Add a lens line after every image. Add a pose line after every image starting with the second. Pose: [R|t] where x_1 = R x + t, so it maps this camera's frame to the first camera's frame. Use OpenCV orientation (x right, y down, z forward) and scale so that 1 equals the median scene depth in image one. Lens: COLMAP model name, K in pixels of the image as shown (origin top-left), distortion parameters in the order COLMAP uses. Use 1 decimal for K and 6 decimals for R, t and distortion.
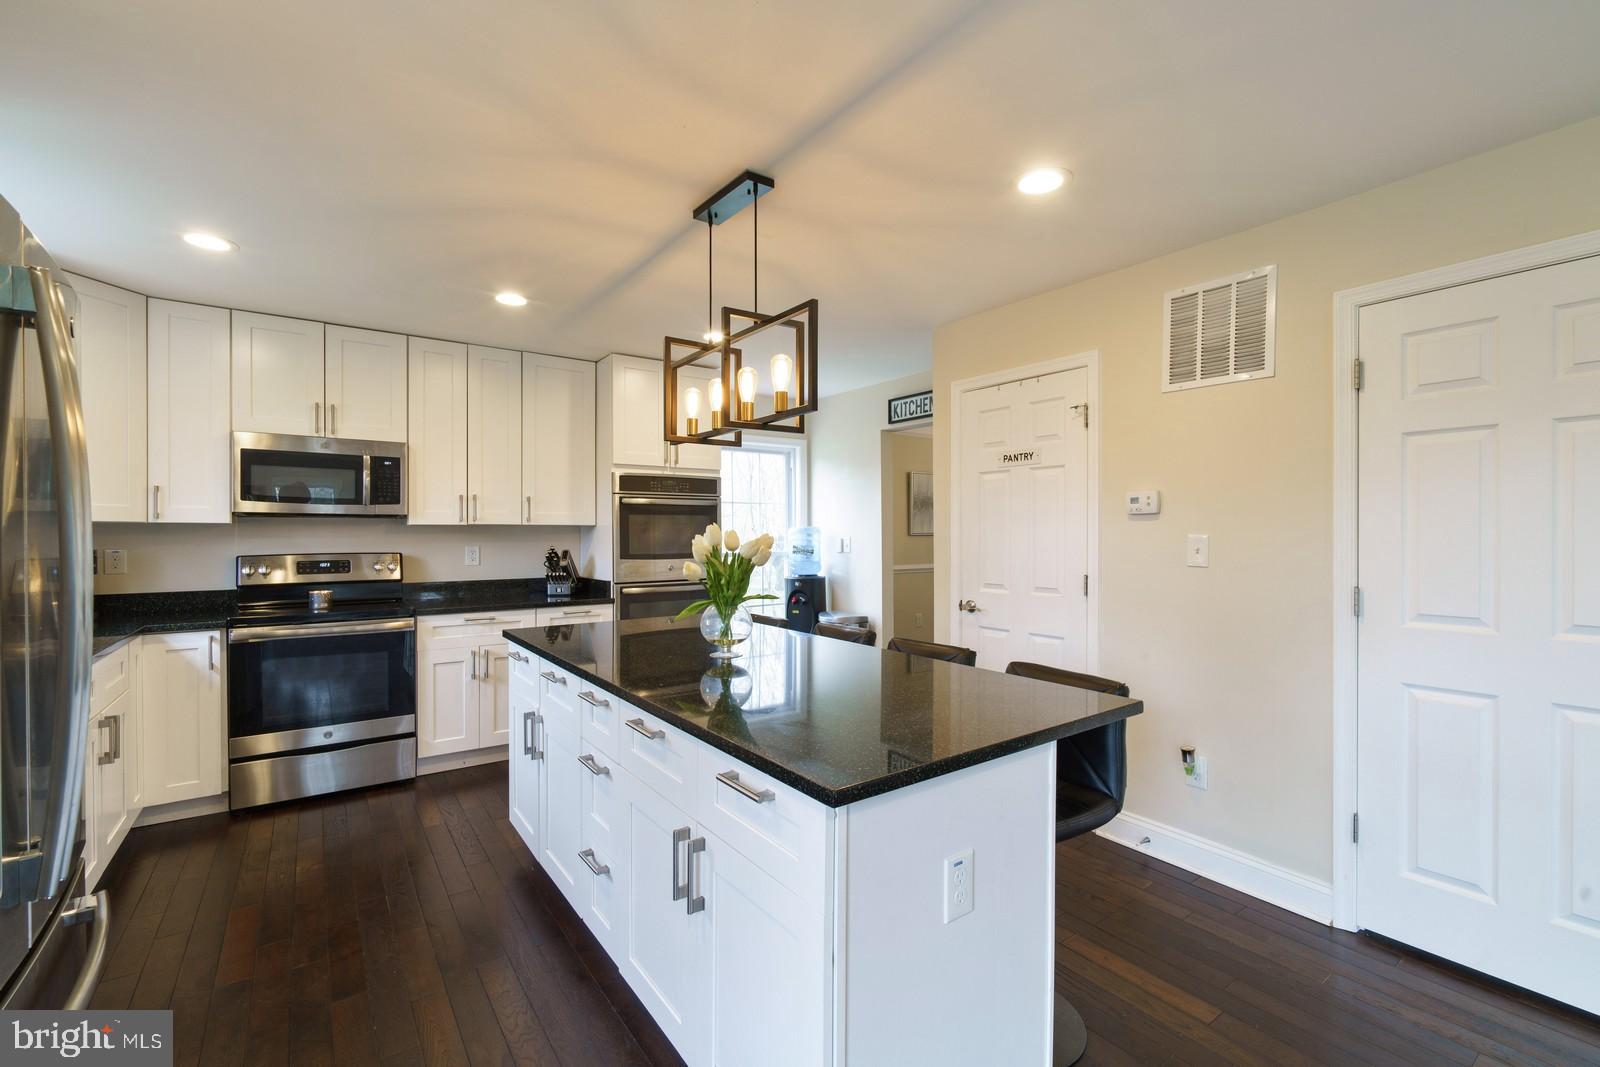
lens RADIAL K [[689.9, 0, 802.7], [0, 689.9, 527.4], [0, 0, 1]] dist [-0.004711, -0.000481]
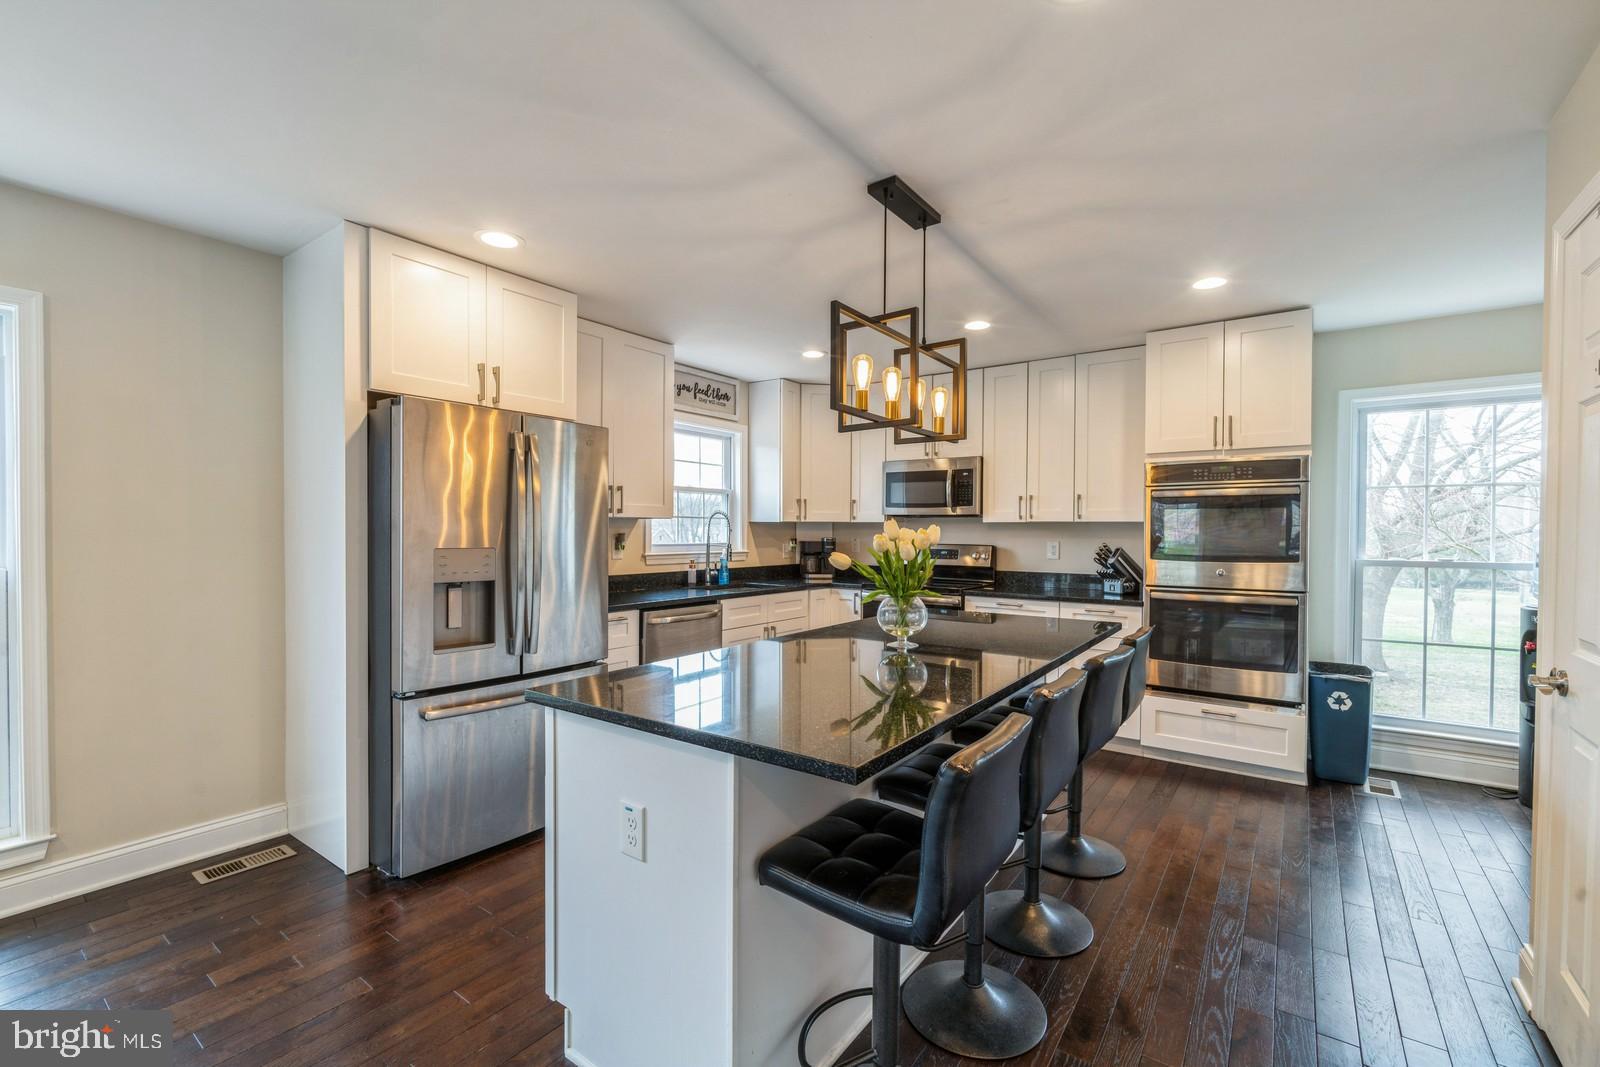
lens RADIAL K [[689.9, 0, 804.2], [0, 689.9, 539.4], [0, 0, 1]] dist [-0.004711, -0.000481]
pose [[0.316573, 0.018824, -0.948381, 0.457837], [0.003463, 0.999773, 0.021000, -0.000433], [0.948562, -0.009933, 0.316436, 0.289411]]
